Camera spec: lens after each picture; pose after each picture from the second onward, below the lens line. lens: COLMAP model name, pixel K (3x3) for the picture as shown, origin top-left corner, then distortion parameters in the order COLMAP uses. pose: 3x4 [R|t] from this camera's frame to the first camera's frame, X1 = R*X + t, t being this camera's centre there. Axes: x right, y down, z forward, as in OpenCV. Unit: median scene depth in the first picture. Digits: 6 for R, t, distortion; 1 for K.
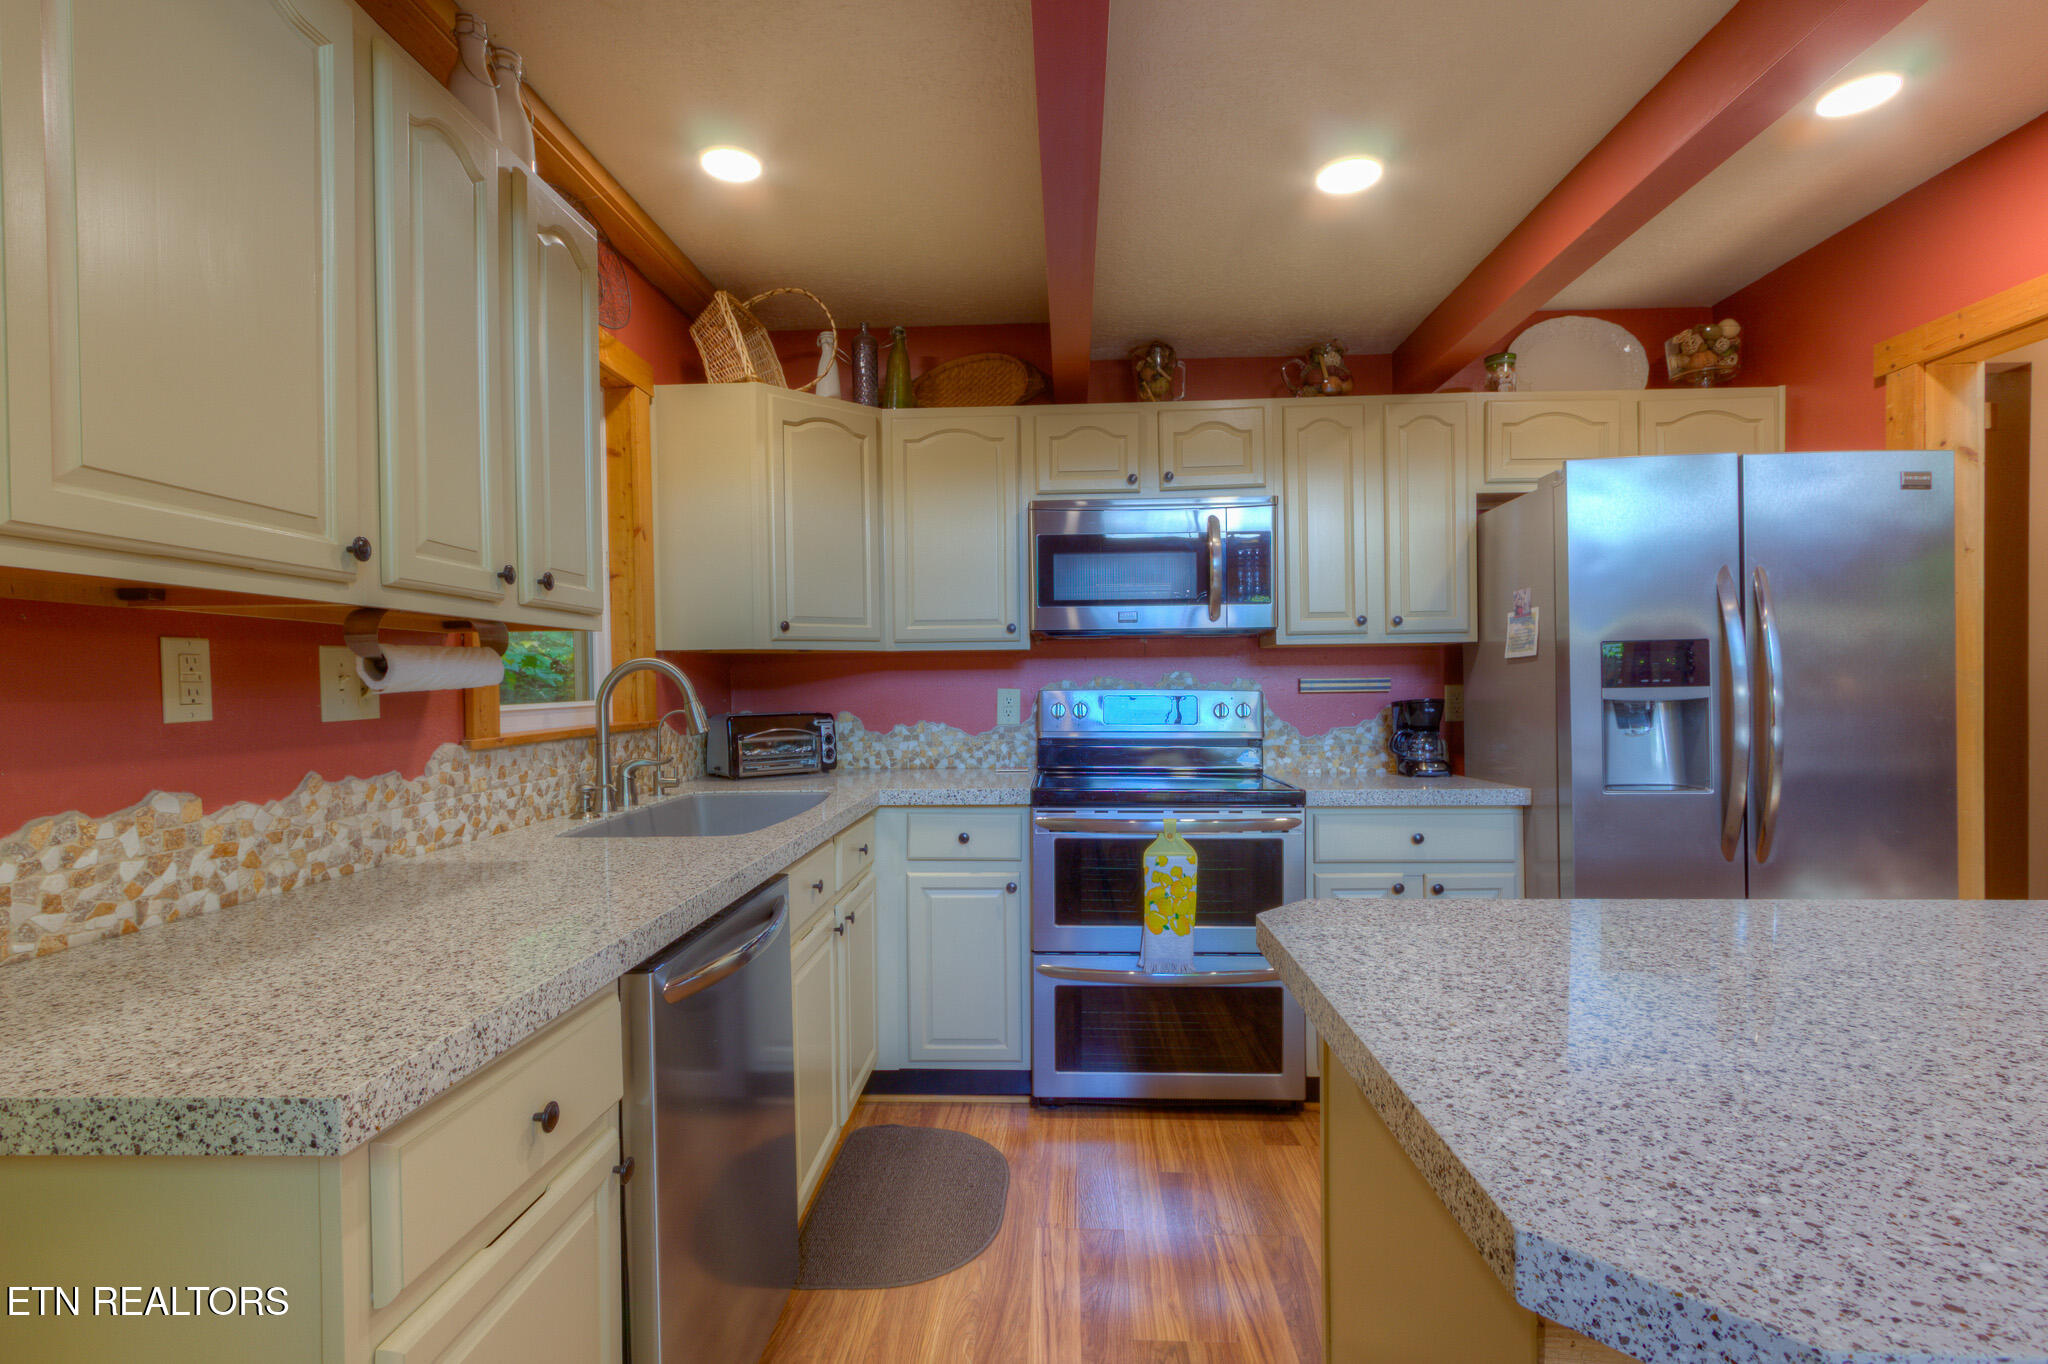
lens RADIAL K [[949.4, 0, 1024.5], [0, 949.4, 704.0], [0, 0, 1]] dist [0.001250, 0.000368]
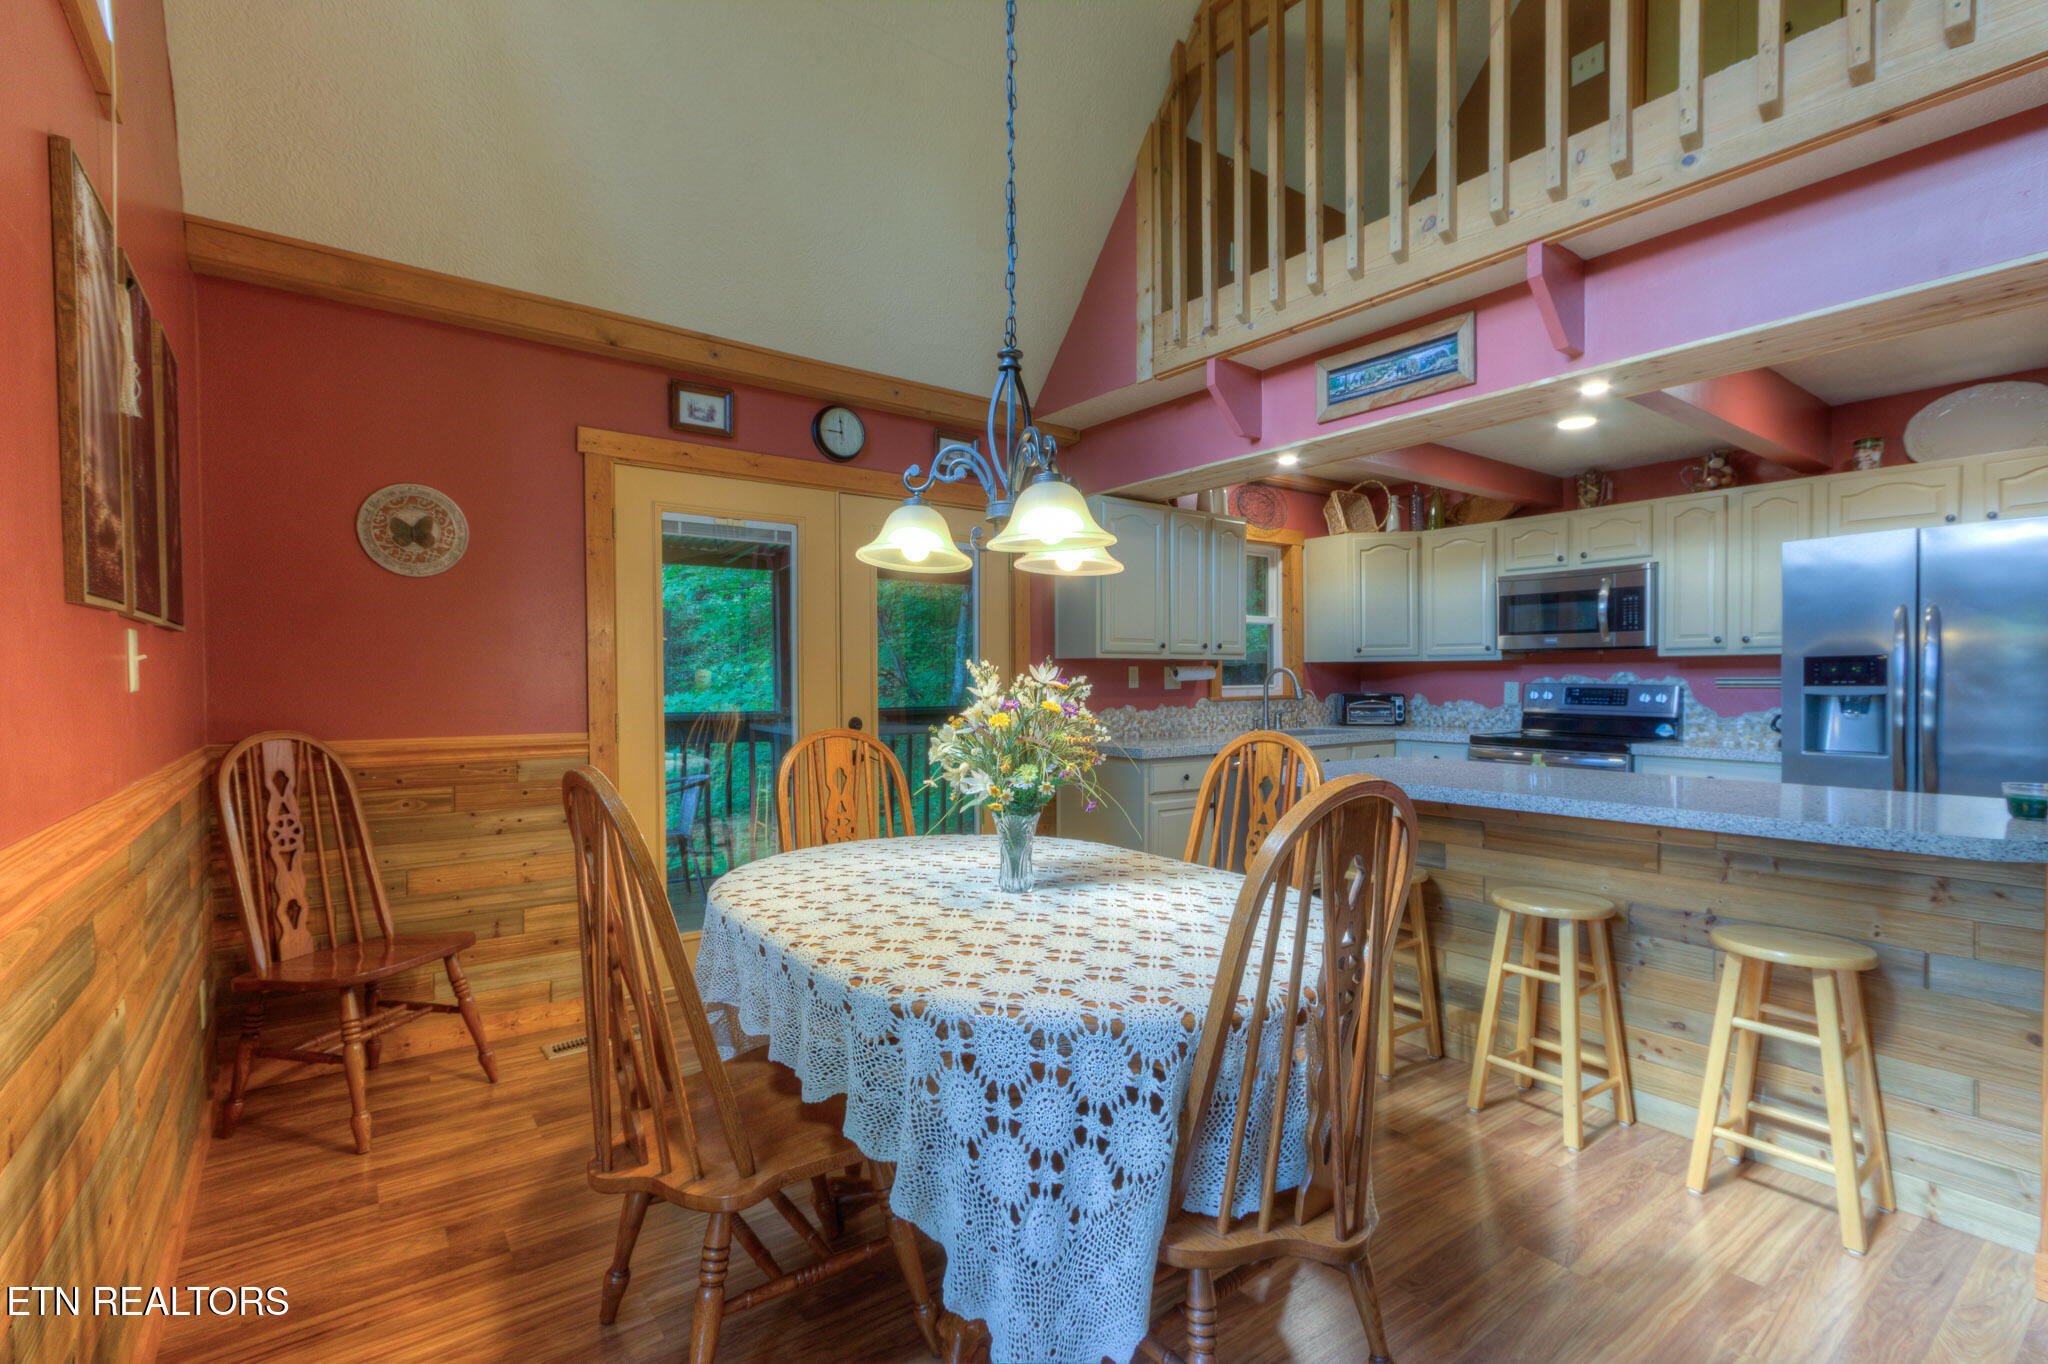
lens RADIAL K [[926.0, 0, 1037.2], [0, 926.0, 671.7], [0, 0, 1]] dist [-0.001507, -0.000075]
pose [[0.640374, 0.004179, -0.768052, 0.791315], [-0.020502, 0.999722, -0.011655, 0.002144], [0.767790, 0.023210, 0.640282, -0.770962]]
